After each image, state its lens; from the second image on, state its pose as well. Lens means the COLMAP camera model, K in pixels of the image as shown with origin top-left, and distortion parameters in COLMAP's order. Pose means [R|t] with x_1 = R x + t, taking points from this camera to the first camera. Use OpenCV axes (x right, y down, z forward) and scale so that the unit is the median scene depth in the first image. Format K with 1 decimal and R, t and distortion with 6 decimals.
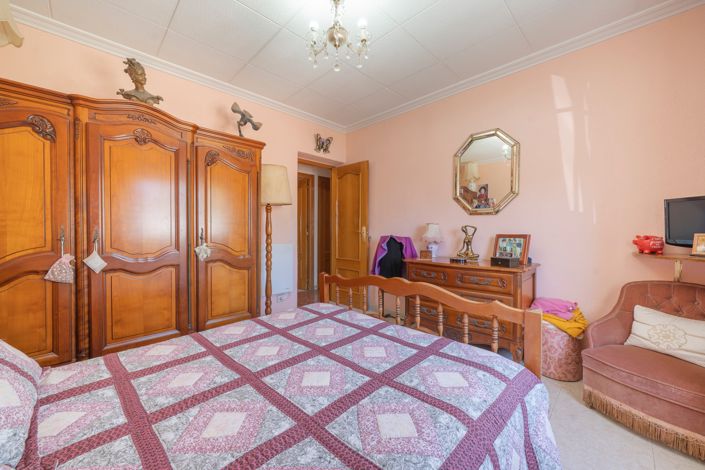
lens RADIAL K [[275.3, 0, 351.8], [0, 275.3, 234.6], [0, 0, 1]] dist [-0.002782, 0.000060]
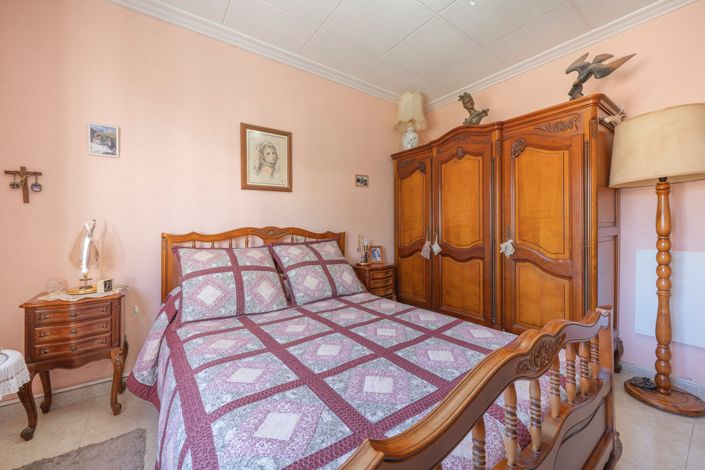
lens RADIAL K [[275.3, 0, 351.4], [0, 275.3, 227.4], [0, 0, 1]] dist [-0.002782, 0.000060]
pose [[-0.147466, -0.002209, -0.989065, 0.703837], [-0.018367, 0.999831, 0.000505, -0.003073], [0.988897, 0.018241, -0.147481, 0.862395]]
